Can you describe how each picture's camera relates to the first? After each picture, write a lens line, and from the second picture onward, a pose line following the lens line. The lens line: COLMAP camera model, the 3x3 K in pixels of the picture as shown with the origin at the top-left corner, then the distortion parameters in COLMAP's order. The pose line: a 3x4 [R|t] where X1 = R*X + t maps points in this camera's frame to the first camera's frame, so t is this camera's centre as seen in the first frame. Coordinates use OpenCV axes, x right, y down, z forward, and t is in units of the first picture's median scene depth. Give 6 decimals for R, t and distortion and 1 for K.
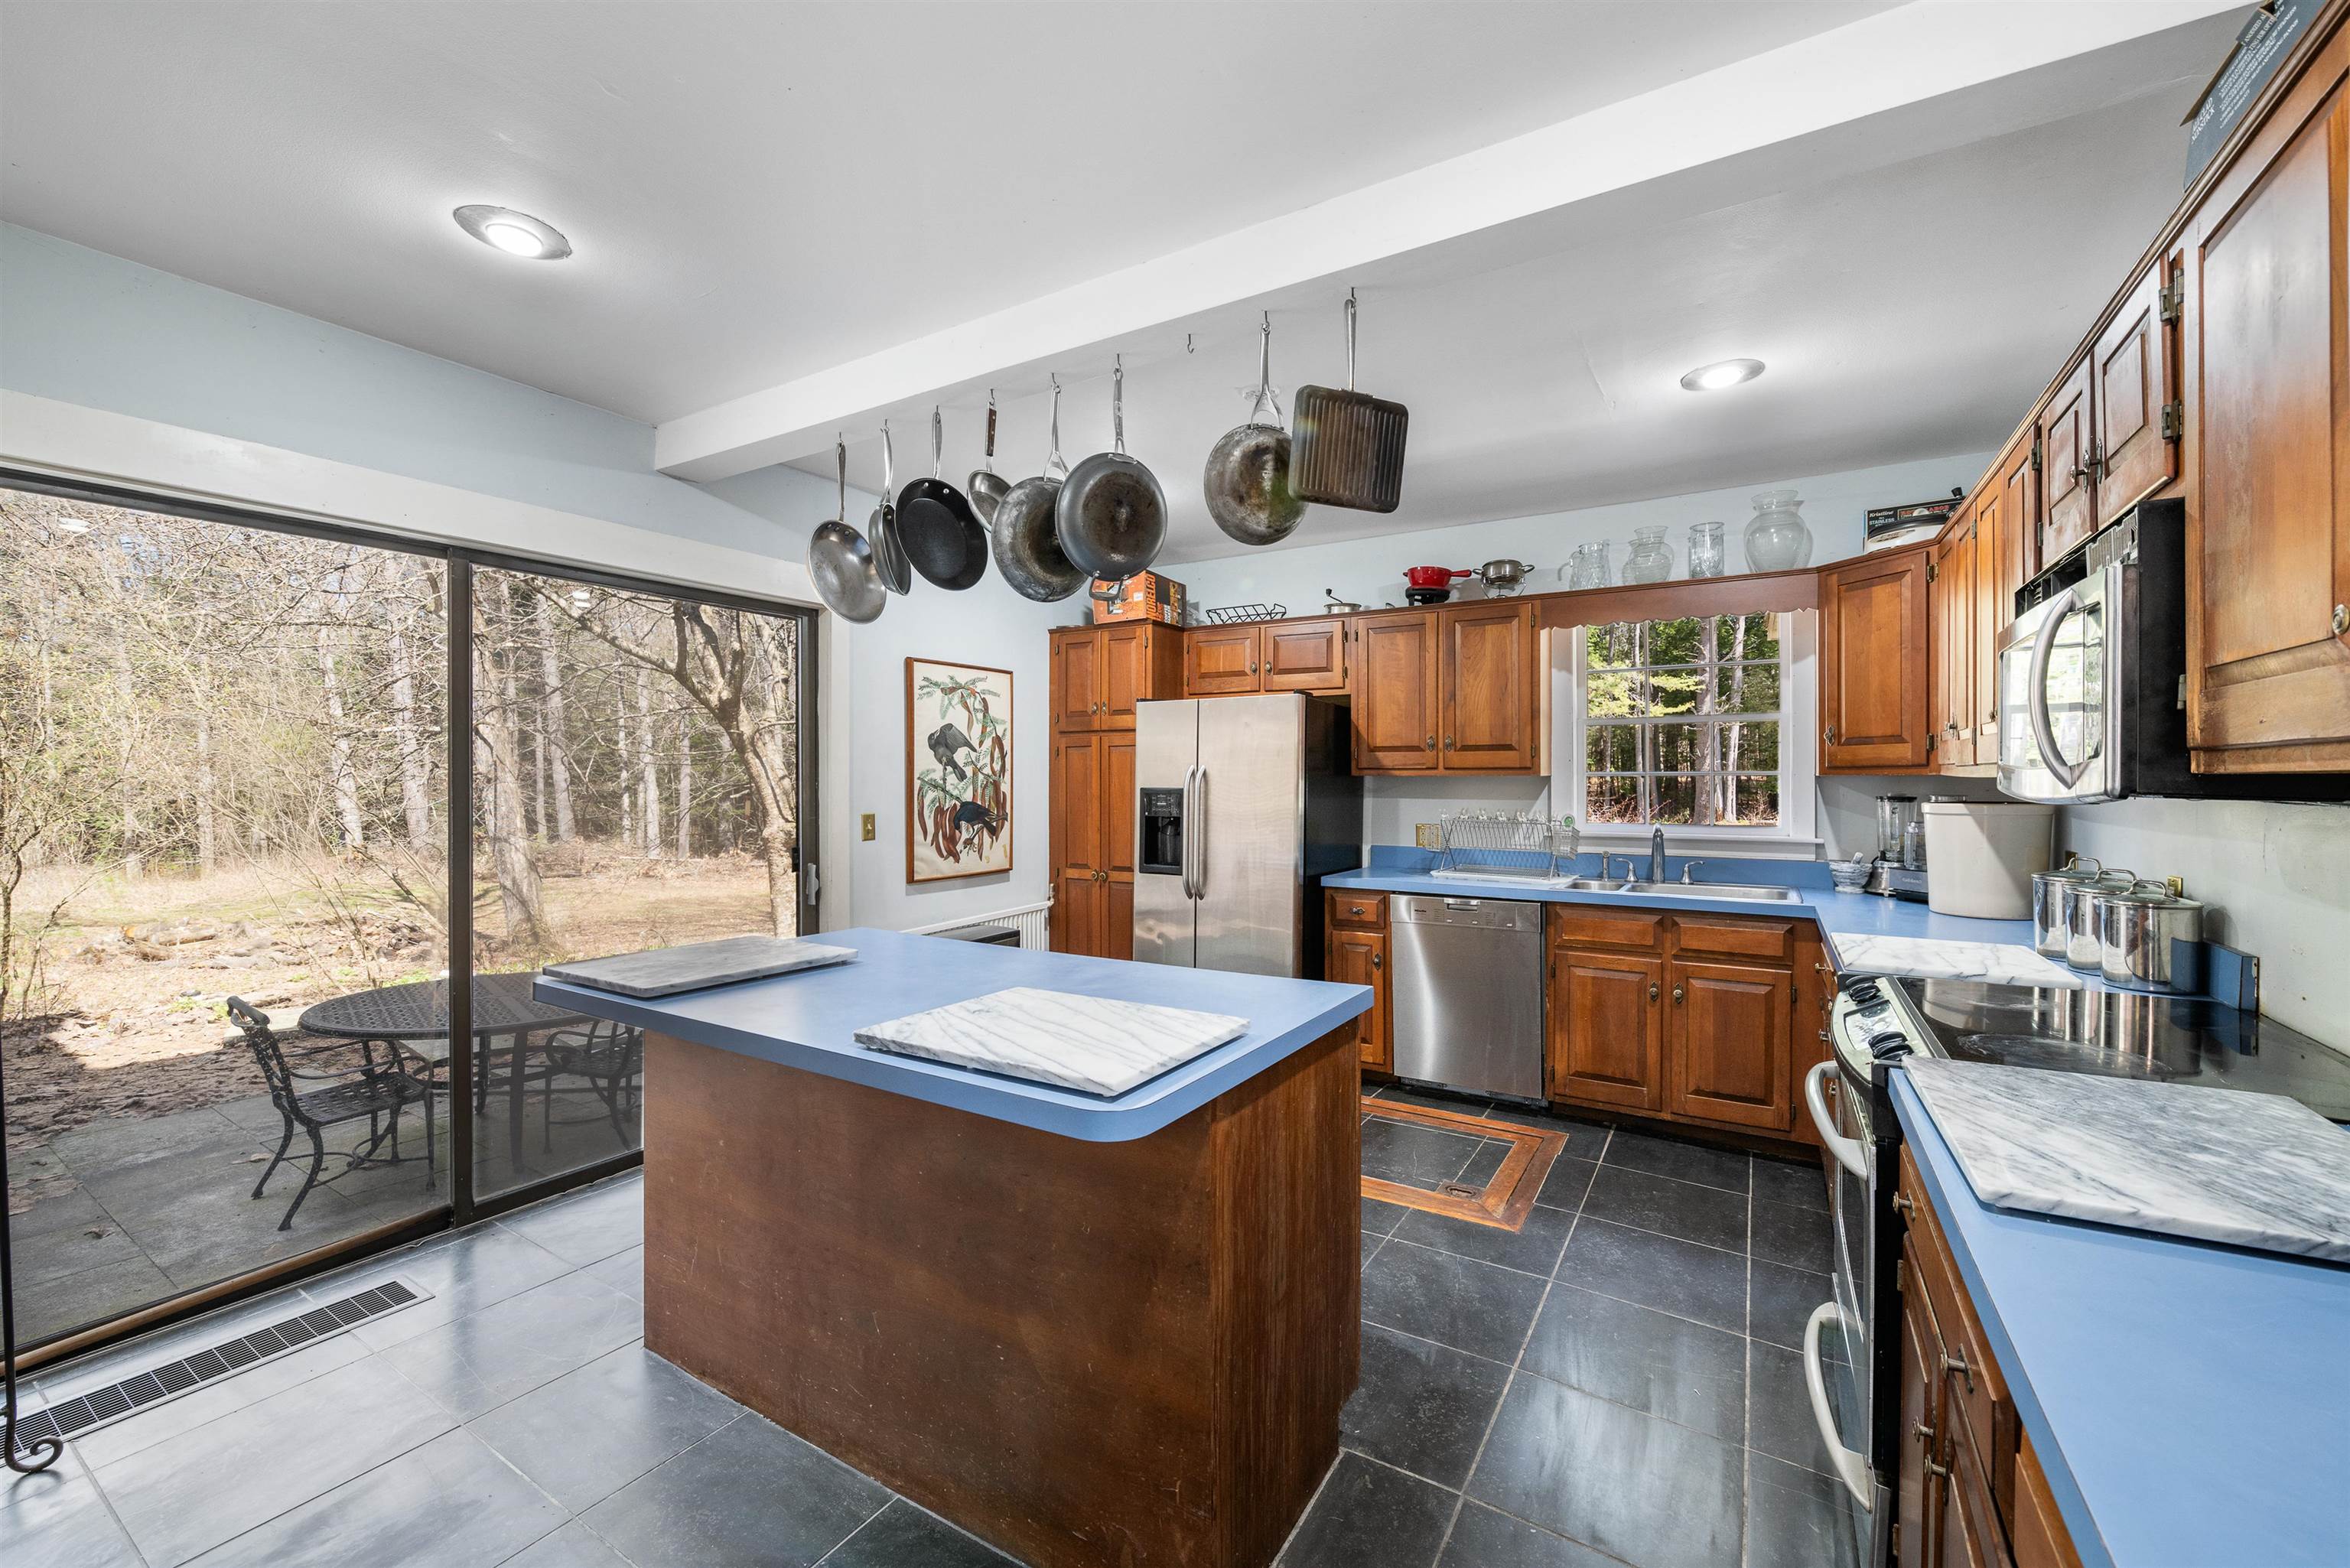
lens RADIAL K [[952.3, 0, 1167.9], [0, 952.3, 785.8], [0, 0, 1]] dist [-0.009316, 0.001690]
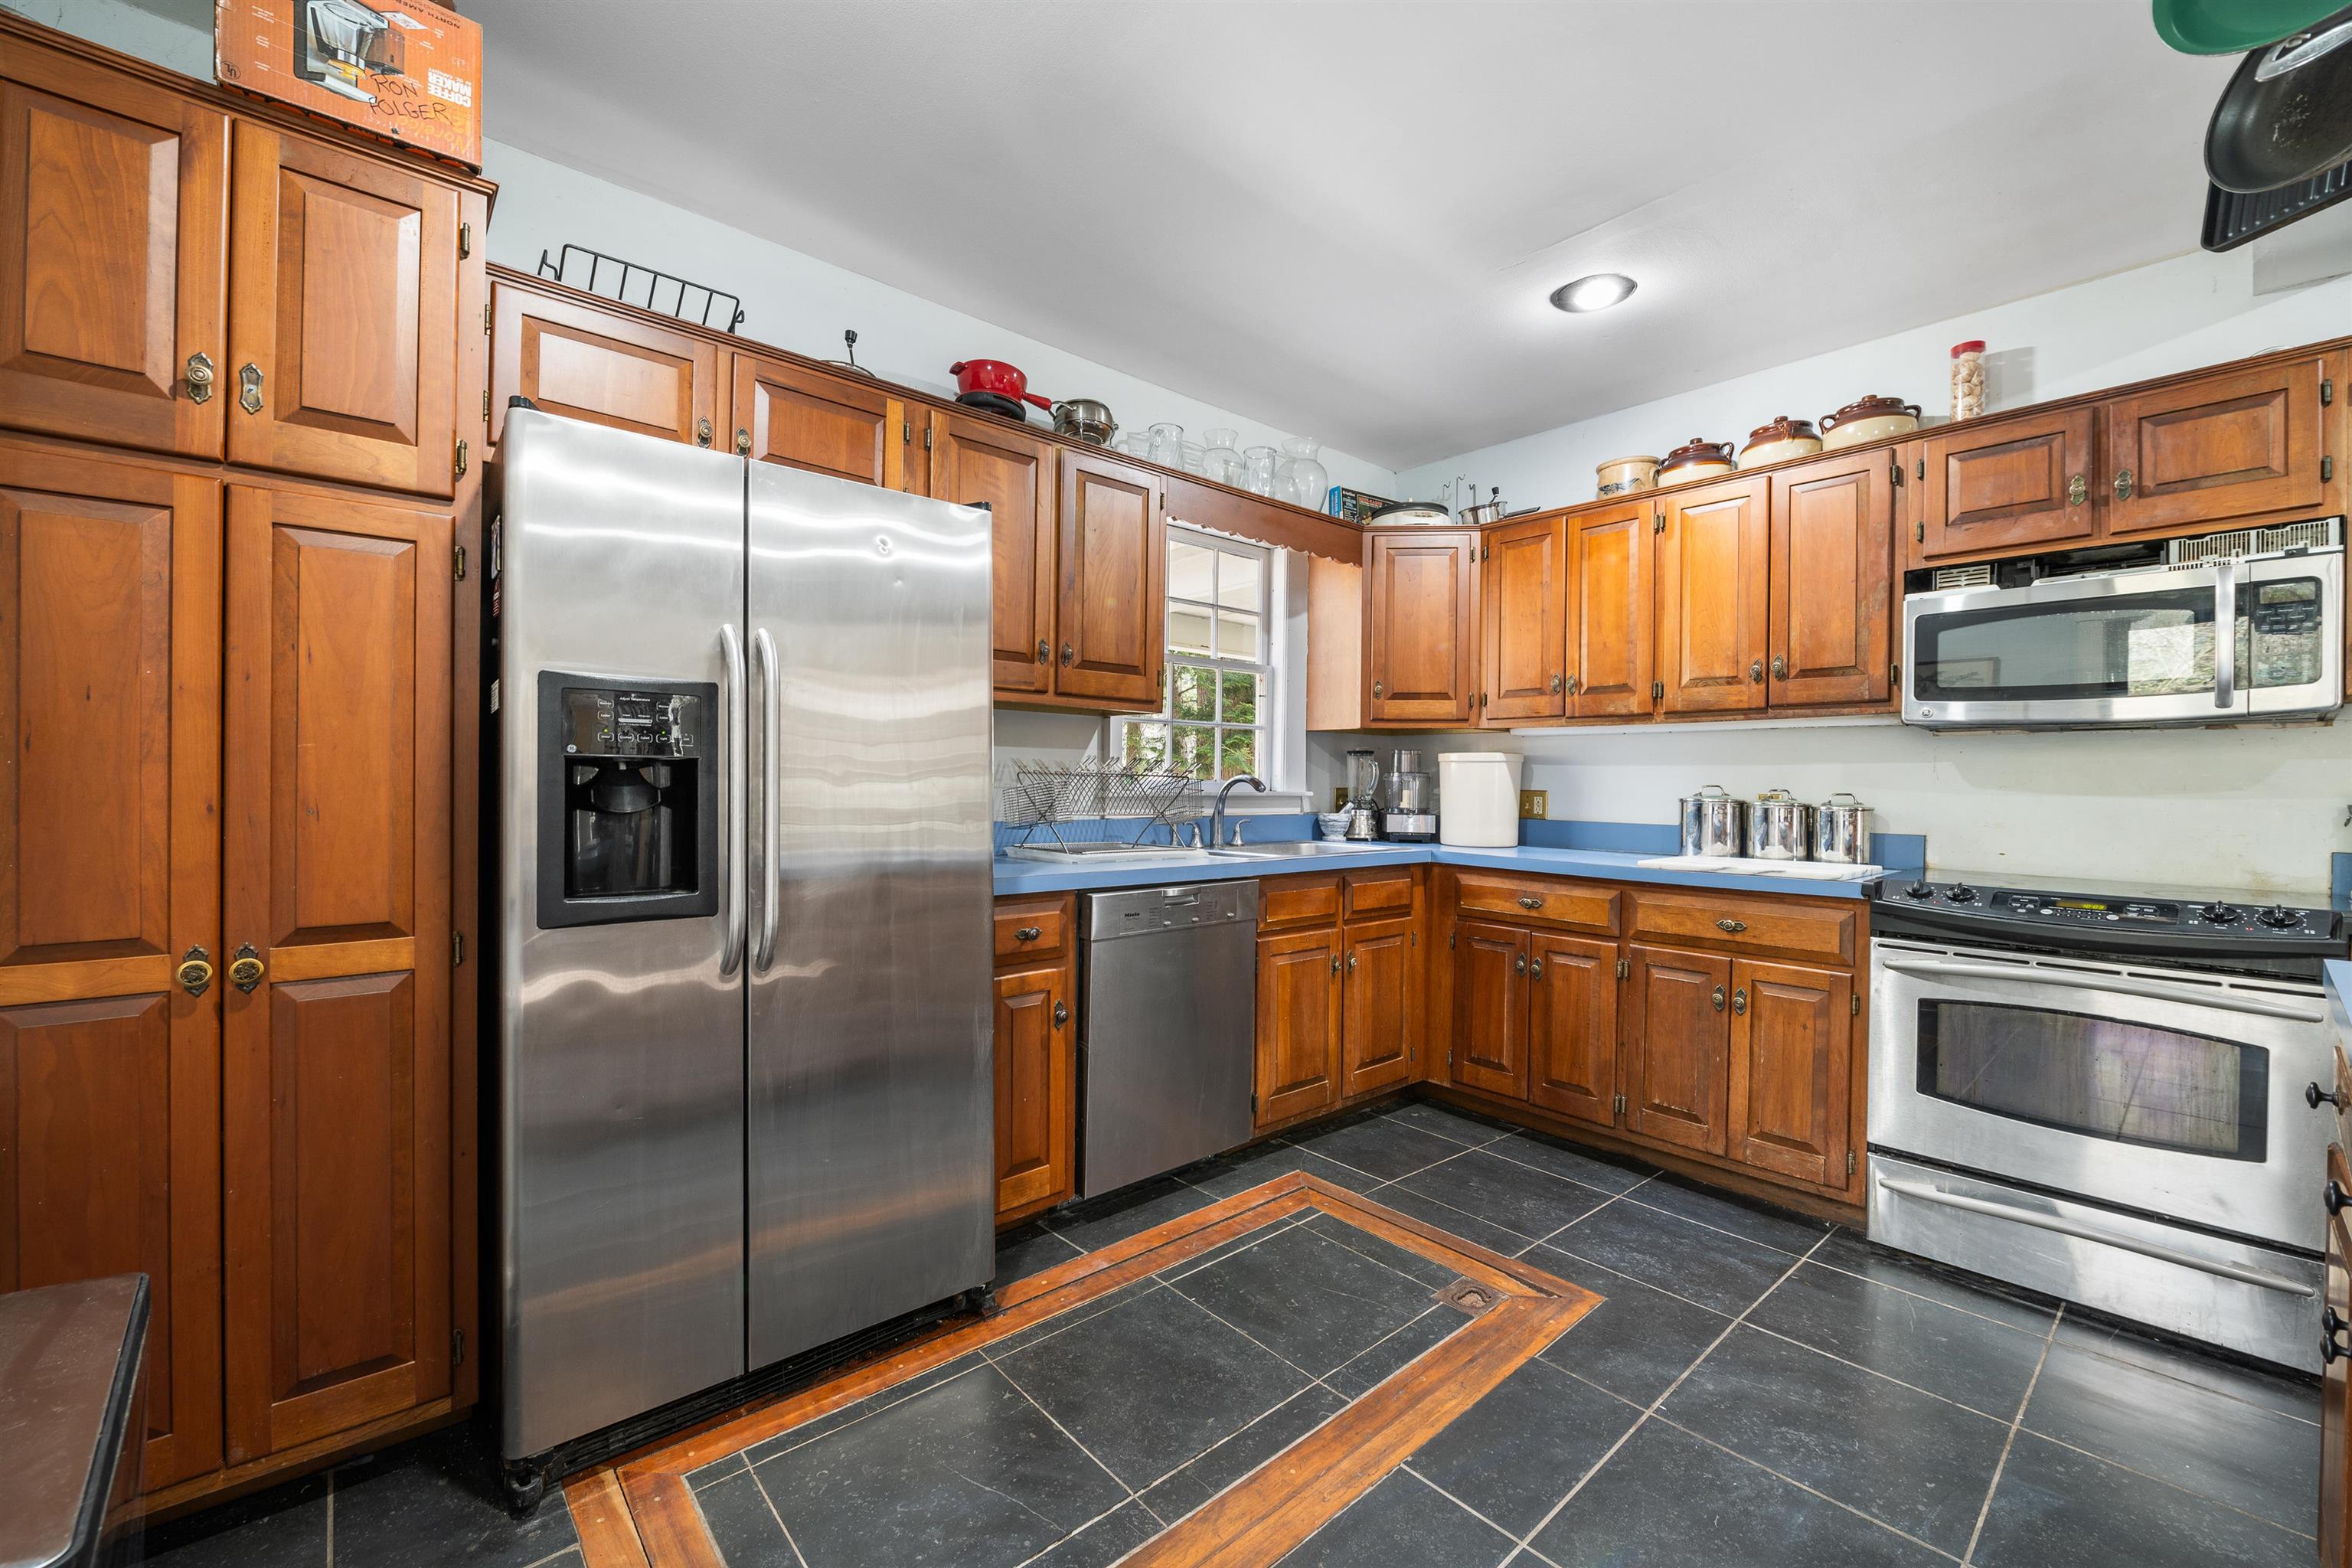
lens RADIAL K [[953.1, 0, 1170.8], [0, 953.1, 781.5], [0, 0, 1]] dist [-0.009316, 0.001690]
pose [[0.282844, 0.002496, 0.959163, -0.327910], [-0.009647, 0.999953, 0.000242, 0.043896], [-0.959118, -0.009321, 0.282854, 0.805777]]
